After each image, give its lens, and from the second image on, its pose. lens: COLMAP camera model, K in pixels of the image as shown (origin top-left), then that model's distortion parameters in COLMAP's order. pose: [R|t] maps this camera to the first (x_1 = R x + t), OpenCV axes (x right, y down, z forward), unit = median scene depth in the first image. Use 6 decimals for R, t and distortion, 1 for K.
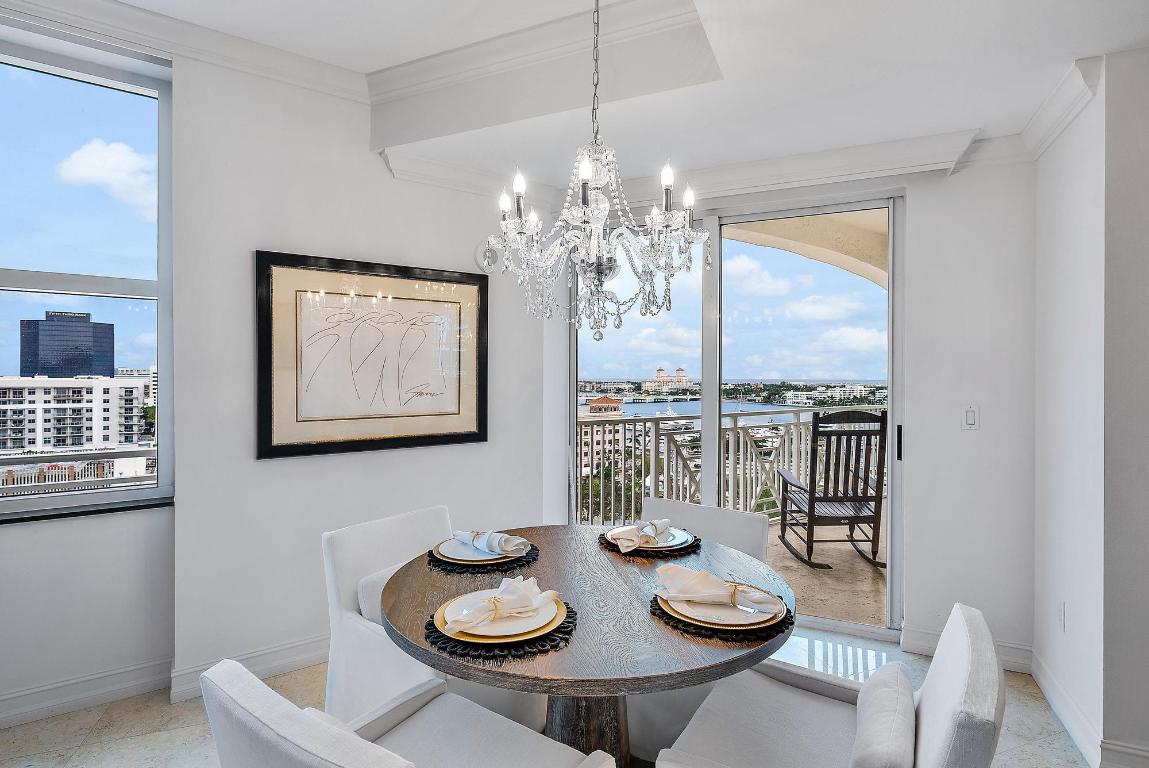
lens RADIAL K [[580.4, 0, 574.0], [0, 580.4, 378.1], [0, 0, 1]] dist [-0.001556, -0.000002]
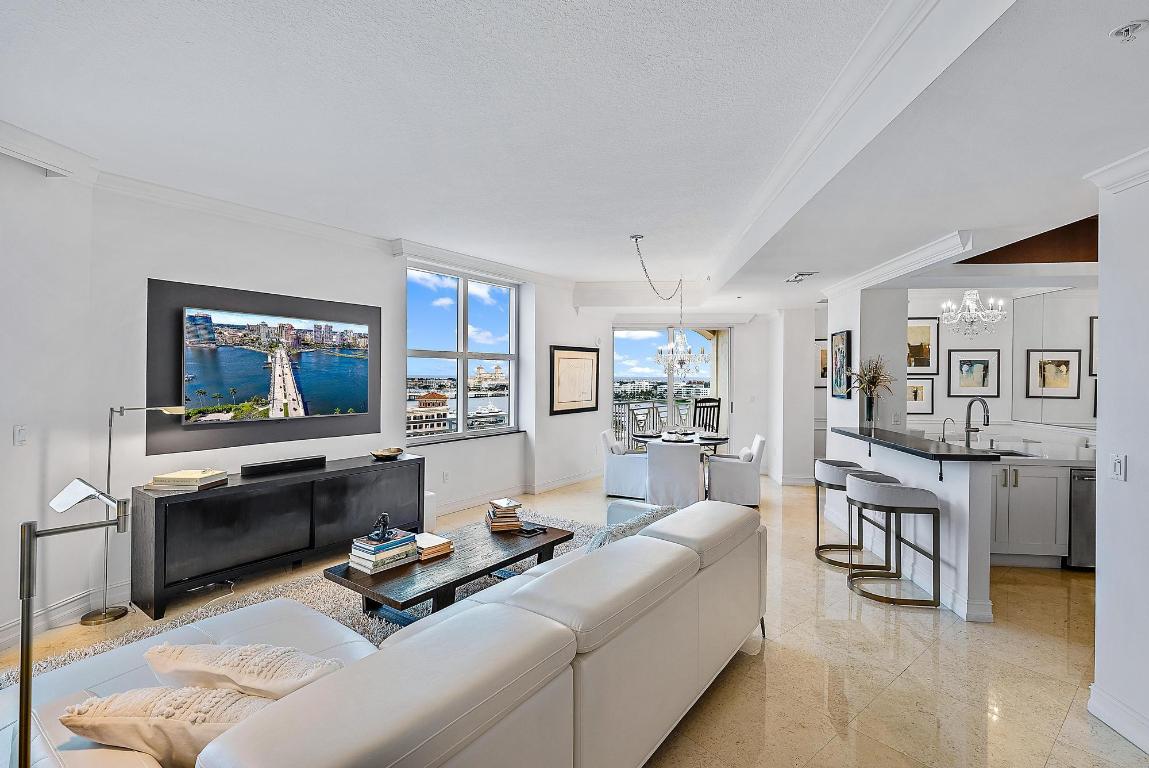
lens RADIAL K [[524.9, 0, 575.7], [0, 524.9, 377.5], [0, 0, 1]] dist [0.000655, -0.000063]
pose [[0.947507, 0.000712, 0.319734, -1.020067], [-0.002068, 0.999990, 0.003899, -0.052155], [-0.319728, -0.004356, 0.947499, -1.257602]]
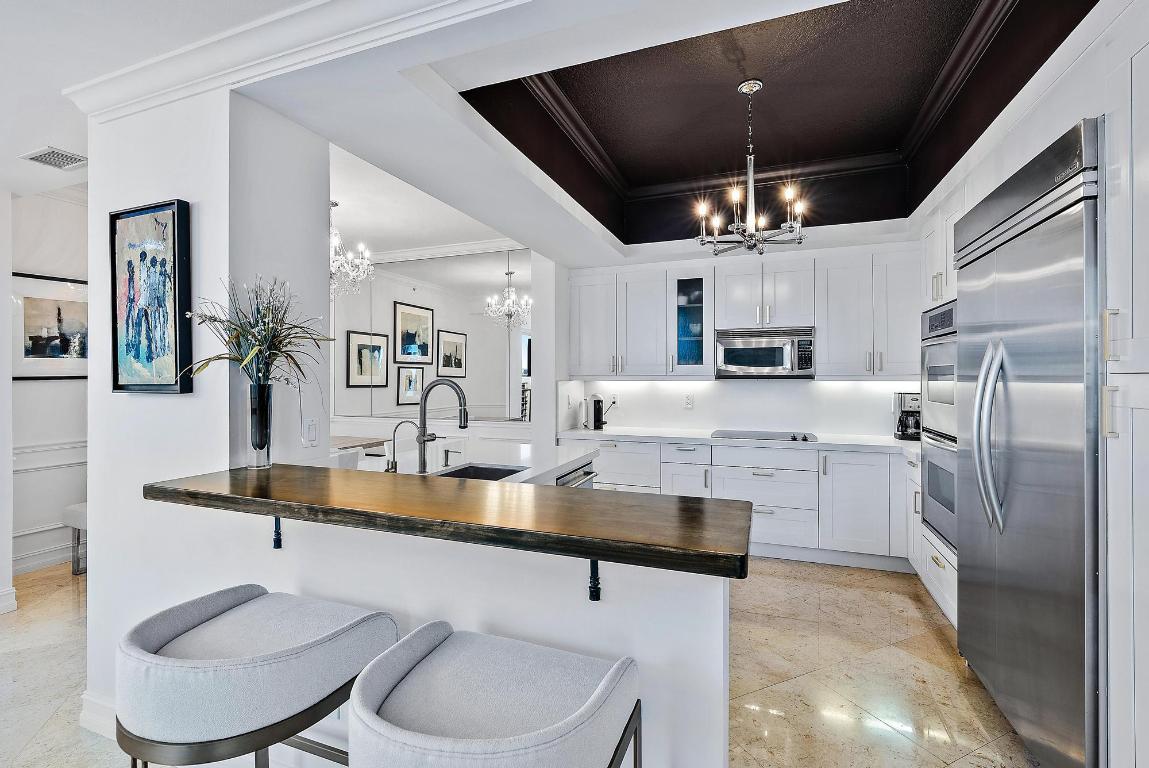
lens RADIAL K [[505.0, 0, 575.9], [0, 505.0, 377.9], [0, 0, 1]] dist [-0.000518, 0.000117]
pose [[-0.062068, -0.006099, 0.998053, -0.304296], [0.005788, 0.999962, 0.006470, -0.000069], [-0.998055, 0.006179, -0.062030, -0.408861]]
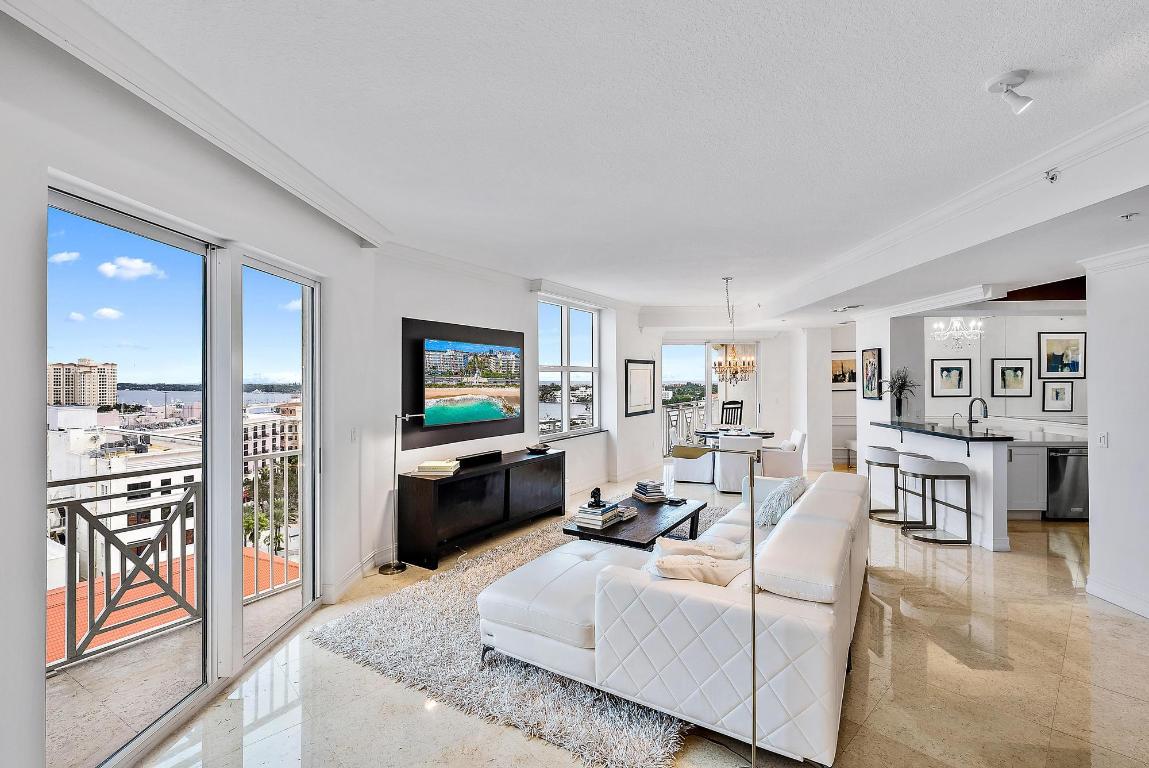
lens RADIAL K [[505.0, 0, 575.9], [0, 505.0, 377.9], [0, 0, 1]] dist [-0.000518, 0.000117]
pose [[0.924341, -0.007569, 0.381492, -1.610863], [0.010052, 0.999939, -0.004515, -0.073659], [-0.381434, 0.008008, 0.924361, -1.412424]]
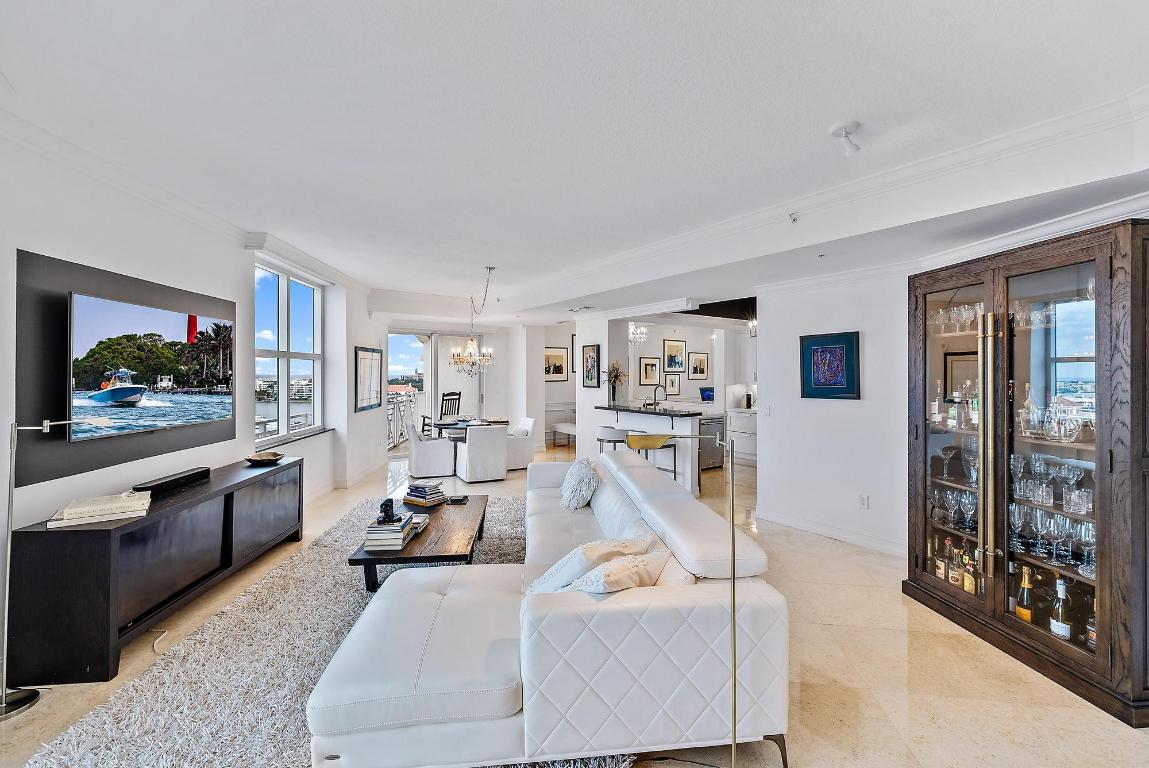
lens RADIAL K [[472.4, 0, 579.8], [0, 472.4, 373.4], [0, 0, 1]] dist [-0.000381, -0.000050]
pose [[0.491735, -0.004261, 0.870735, -1.731408], [0.004686, 0.999986, 0.002248, -0.057363], [-0.870732, 0.002975, 0.491748, -1.047889]]
